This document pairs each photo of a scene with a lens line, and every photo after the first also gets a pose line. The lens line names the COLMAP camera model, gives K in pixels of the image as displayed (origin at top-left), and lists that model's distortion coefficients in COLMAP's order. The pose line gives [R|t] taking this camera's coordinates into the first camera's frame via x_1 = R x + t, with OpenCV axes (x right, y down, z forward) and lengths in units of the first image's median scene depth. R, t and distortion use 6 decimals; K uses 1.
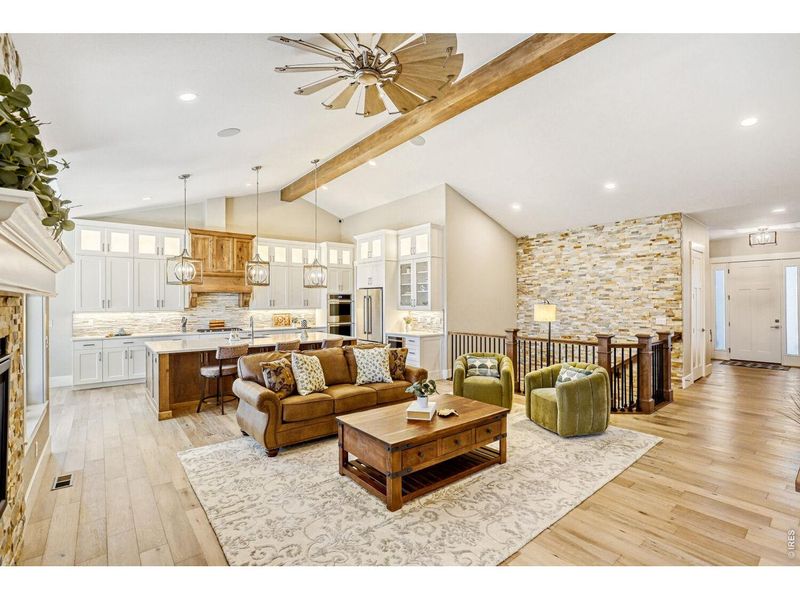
lens RADIAL K [[371.4, 0, 396.7], [0, 371.4, 300.1], [0, 0, 1]] dist [-0.021474, 0.010544]
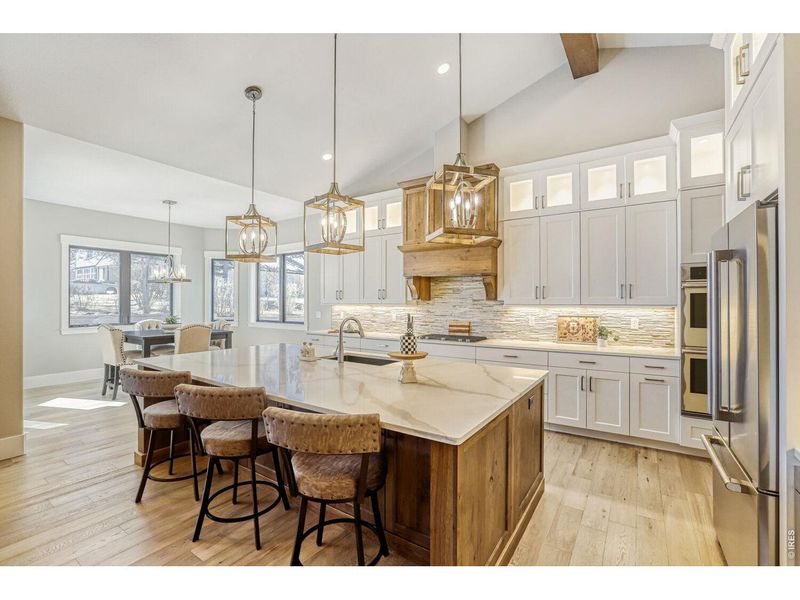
lens RADIAL K [[356.0, 0, 402.6], [0, 356.0, 301.4], [0, 0, 1]] dist [-0.011260, 0.000037]
pose [[0.321677, 0.001520, -0.946848, 0.056657], [0.004602, 0.999984, 0.003169, 0.019726], [0.946838, -0.005377, 0.321665, 0.775602]]
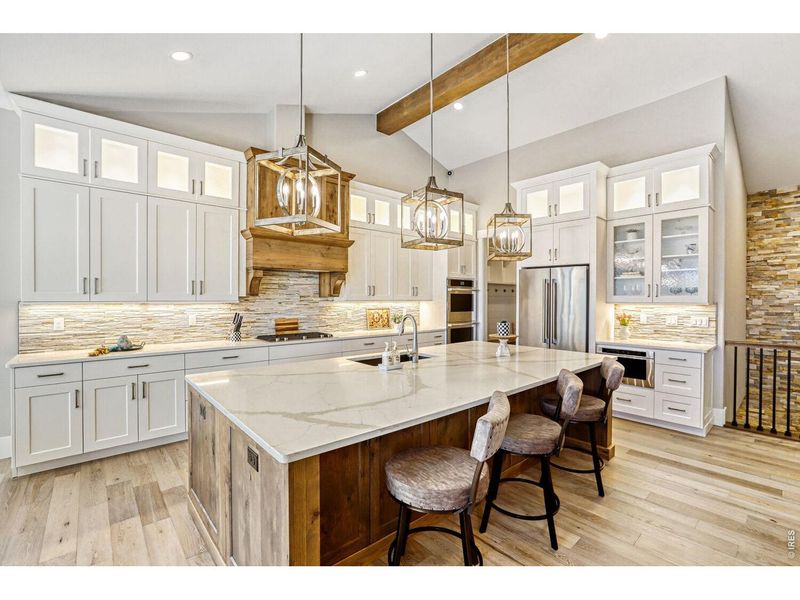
lens RADIAL K [[371.4, 0, 405.5], [0, 371.4, 297.9], [0, 0, 1]] dist [-0.021474, 0.010544]
pose [[0.998117, 0.007004, 0.060932, -0.363923], [-0.007216, 0.999969, 0.003266, 0.019529], [-0.060907, -0.003700, 0.998137, 0.441934]]
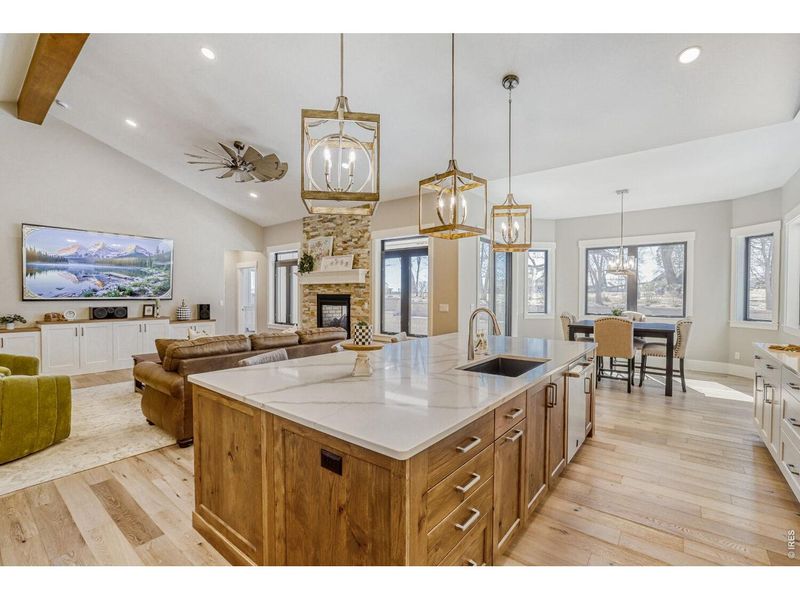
lens RADIAL K [[371.4, 0, 403.0], [0, 371.4, 298.7], [0, 0, 1]] dist [-0.021474, 0.010544]
pose [[-0.972233, 0.001155, -0.234011, -0.158225], [-0.001245, 0.999948, 0.010111, 0.022869], [0.234011, 0.010122, -0.972181, 1.141513]]
